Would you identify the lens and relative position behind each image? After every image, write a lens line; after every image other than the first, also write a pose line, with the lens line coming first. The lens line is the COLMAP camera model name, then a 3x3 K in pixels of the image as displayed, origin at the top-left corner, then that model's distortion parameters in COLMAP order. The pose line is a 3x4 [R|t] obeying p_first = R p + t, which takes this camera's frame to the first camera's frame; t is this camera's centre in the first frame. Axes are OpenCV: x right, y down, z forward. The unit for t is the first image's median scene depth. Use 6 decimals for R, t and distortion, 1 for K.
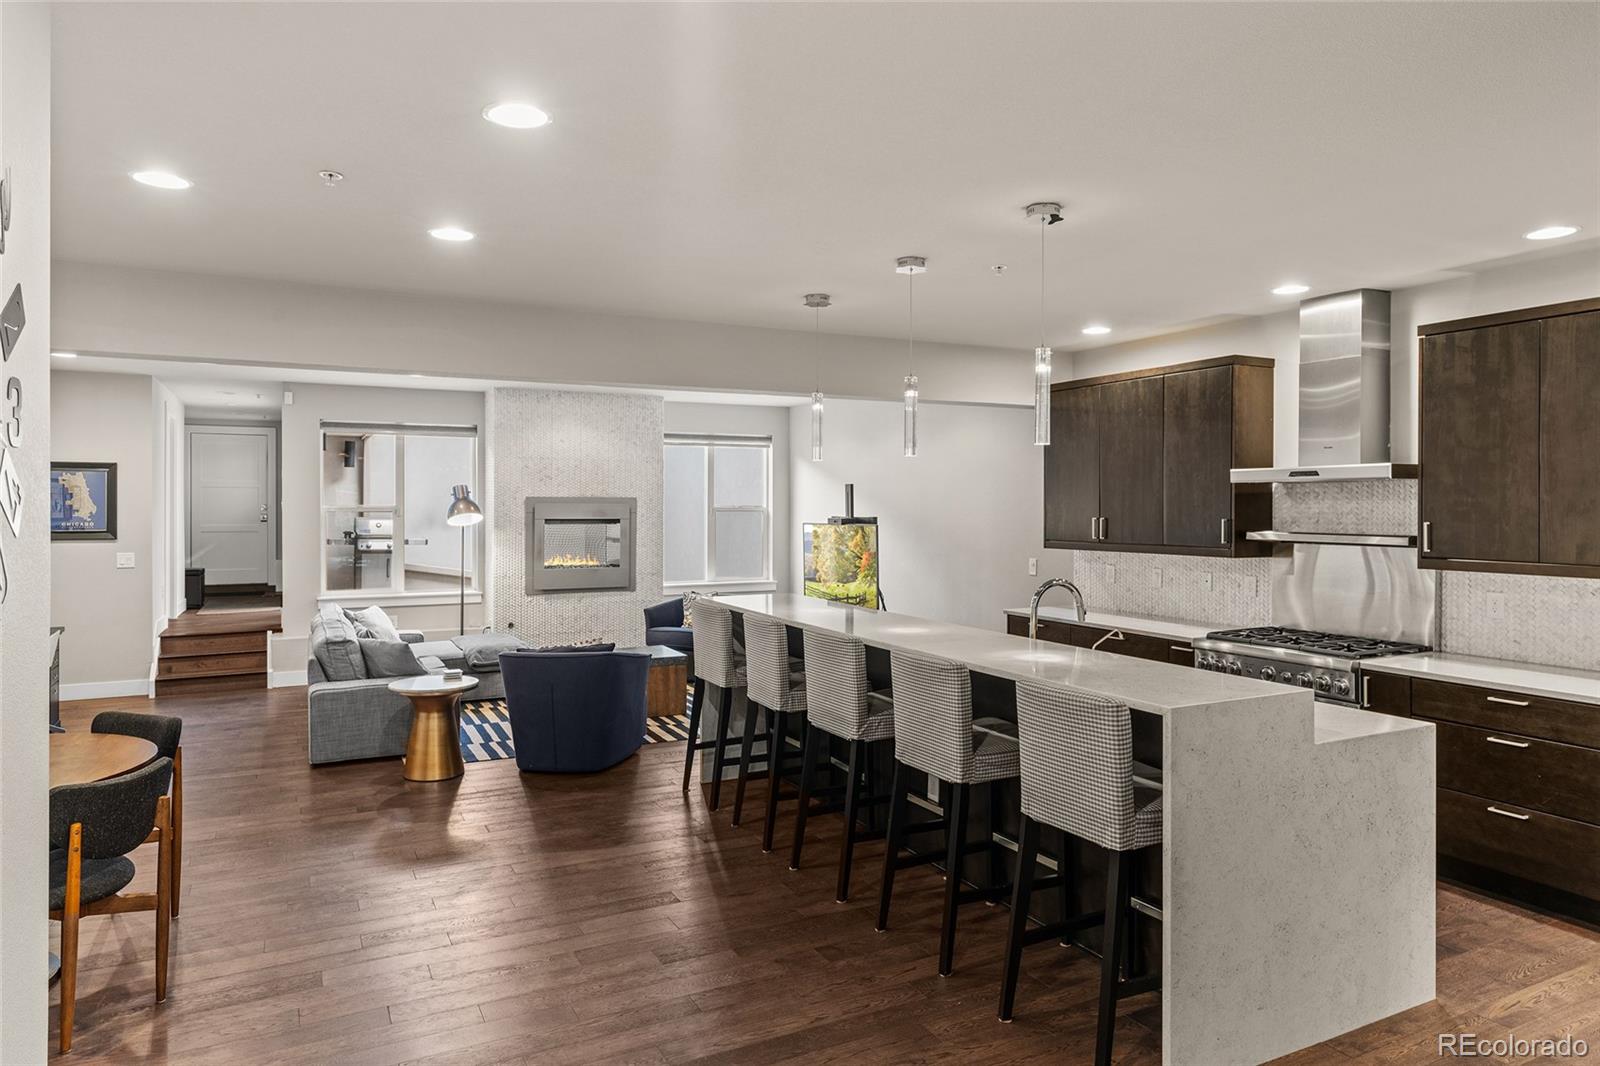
lens RADIAL K [[993.2, 0, 802.7], [0, 993.2, 507.2], [0, 0, 1]] dist [-0.010377, -0.000354]
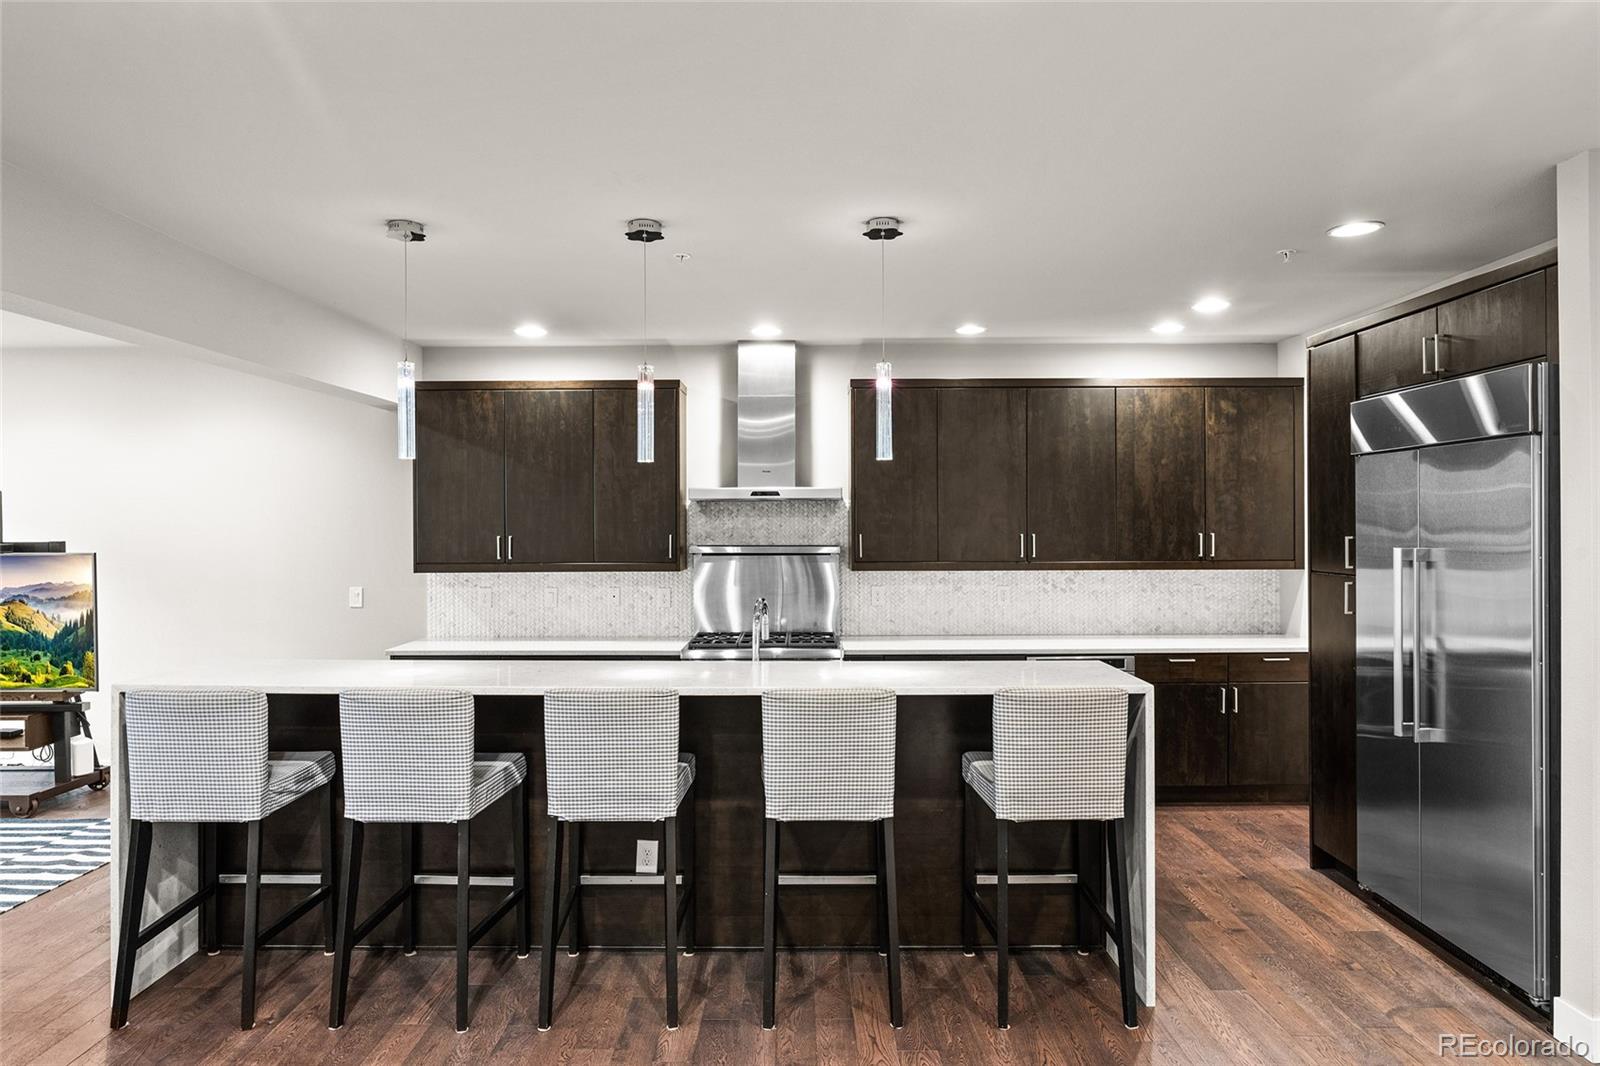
lens RADIAL K [[976.8, 0, 800.6], [0, 976.8, 524.7], [0, 0, 1]] dist [-0.002233, 0.001808]
pose [[0.459158, -0.004197, 0.888344, -0.271719], [0.005535, 0.999983, 0.001863, 0.000113], [-0.888337, 0.004061, 0.459174, 0.252529]]
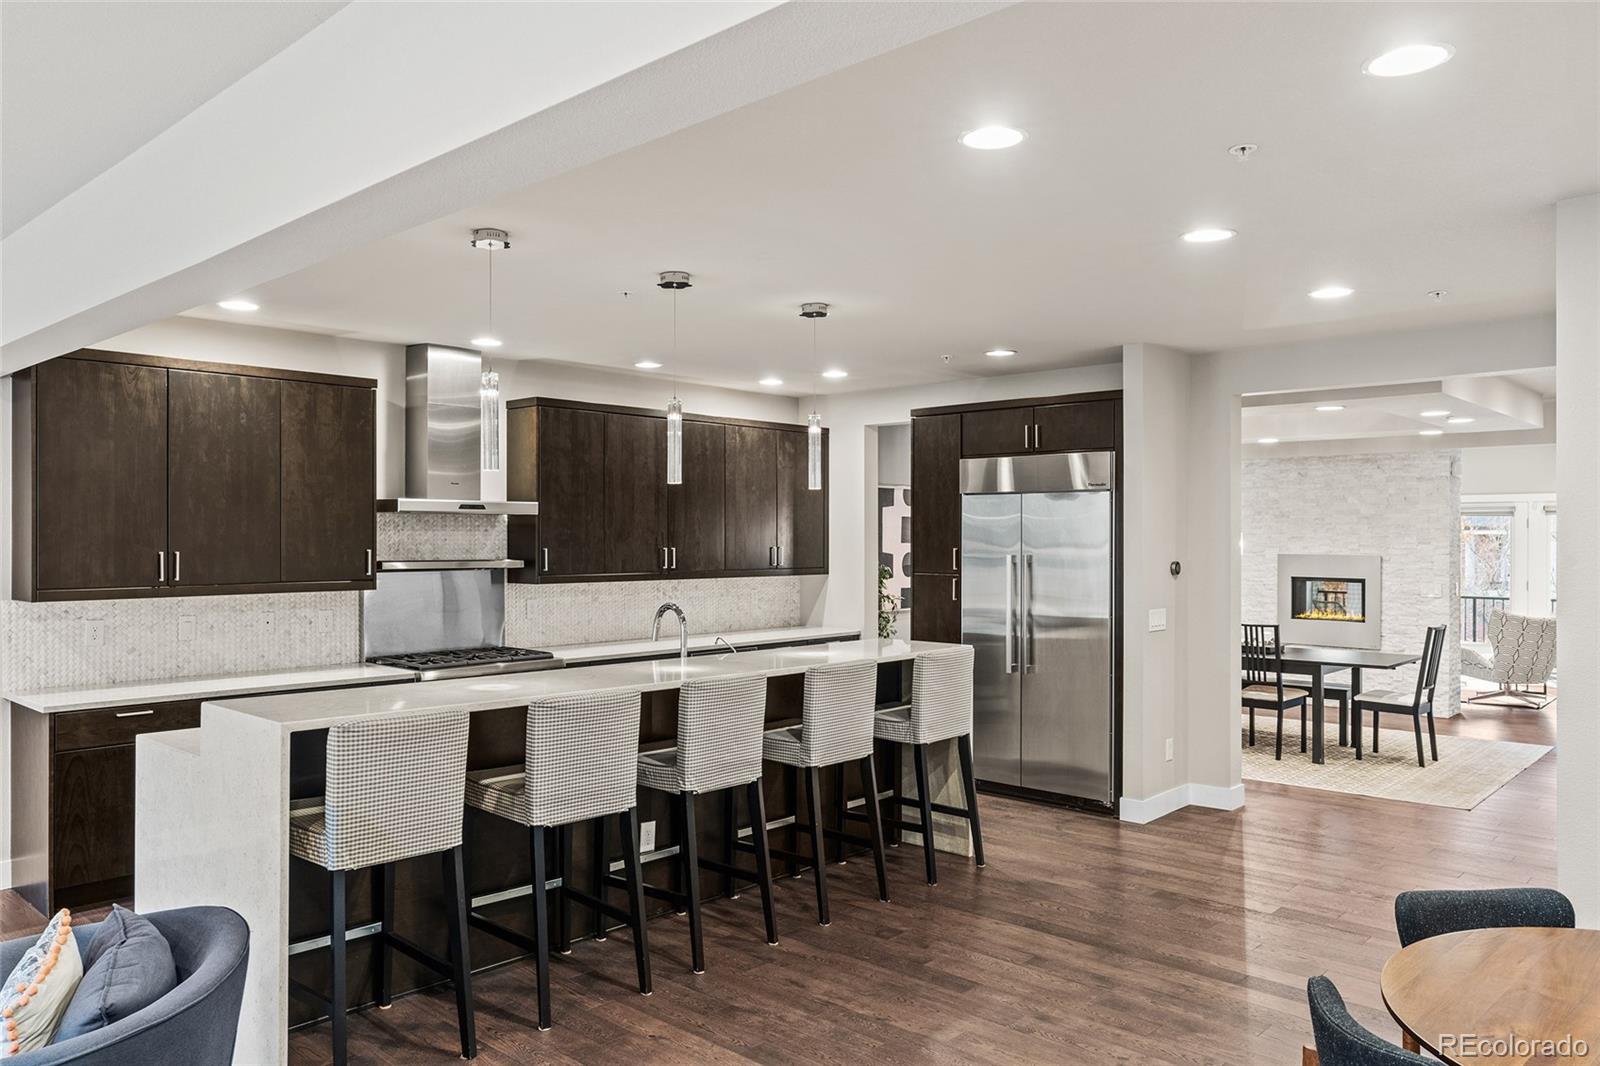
lens RADIAL K [[1121.6, 0, 789.3], [0, 1121.6, 534.5], [0, 0, 1]] dist [-0.005580, -0.000916]
pose [[-0.332519, 0.000844, 0.943096, -0.455765], [-0.000431, 0.999999, -0.001047, -0.000874], [-0.943096, -0.000754, -0.332519, 0.614390]]
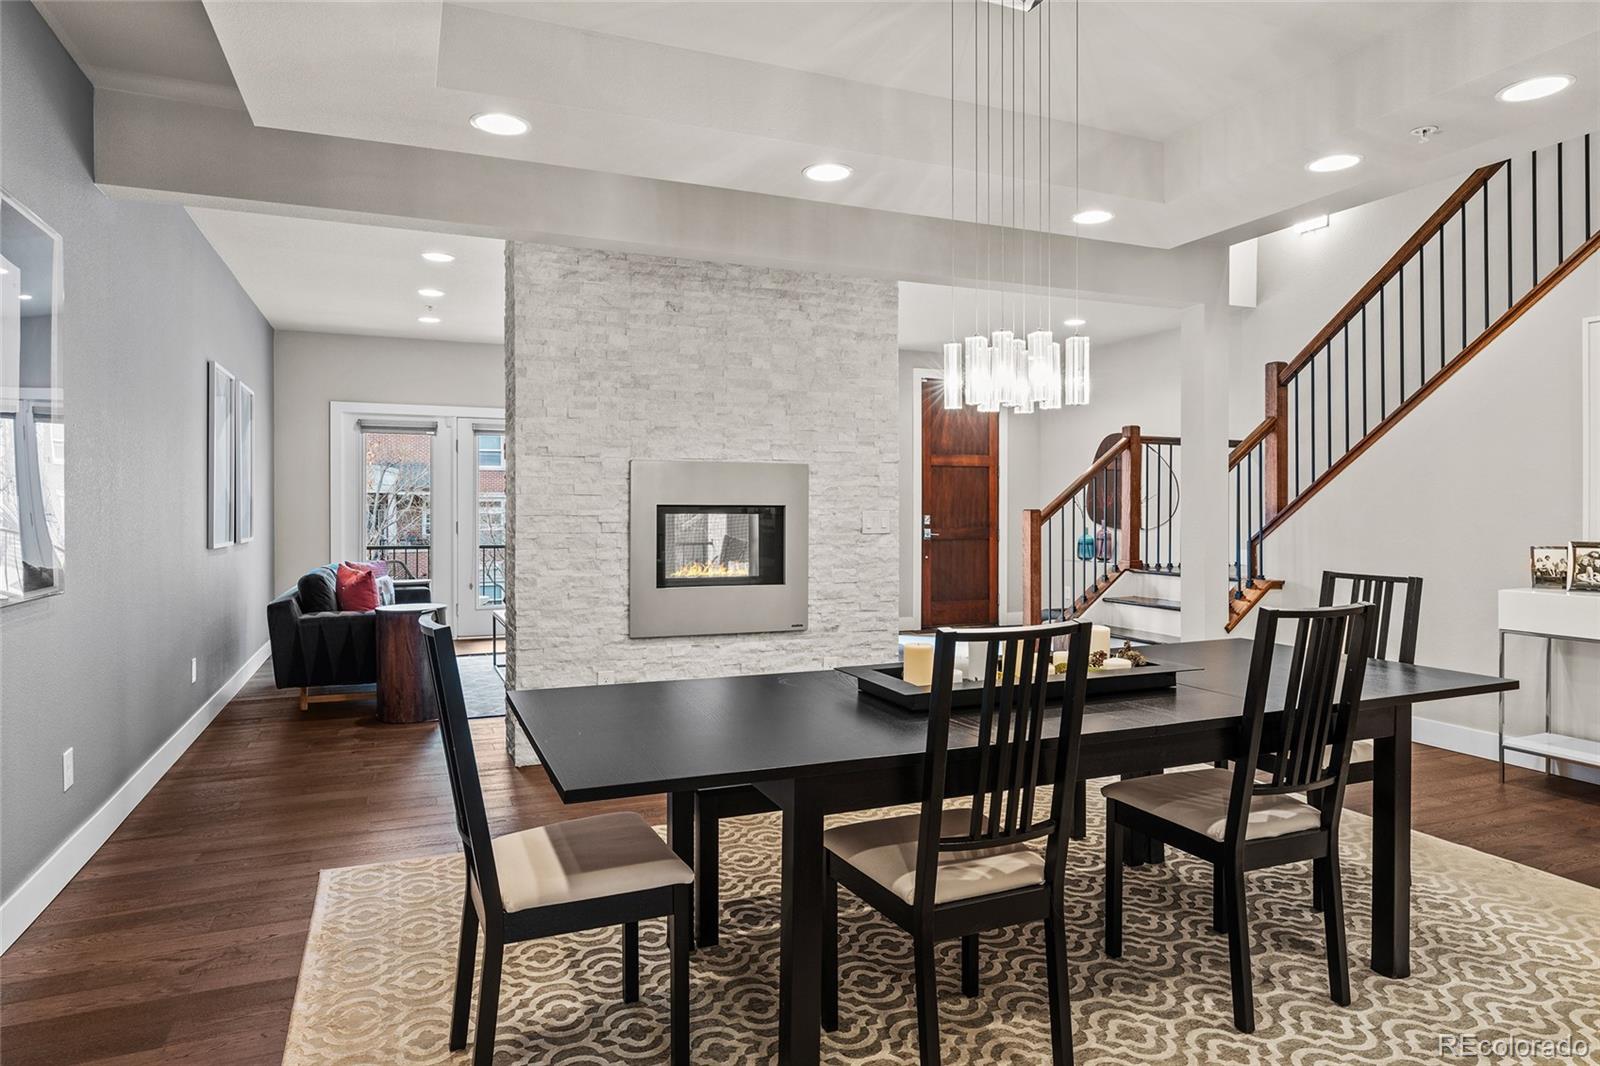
lens RADIAL K [[939.9, 0, 801.5], [0, 939.9, 503.1], [0, 0, 1]] dist [-0.001333, -0.000376]
pose [[-0.996759, 0.001387, 0.080438, 0.407697], [0.001285, 0.999998, -0.001320, 0.043946], [-0.080440, -0.001212, -0.996759, 0.194602]]
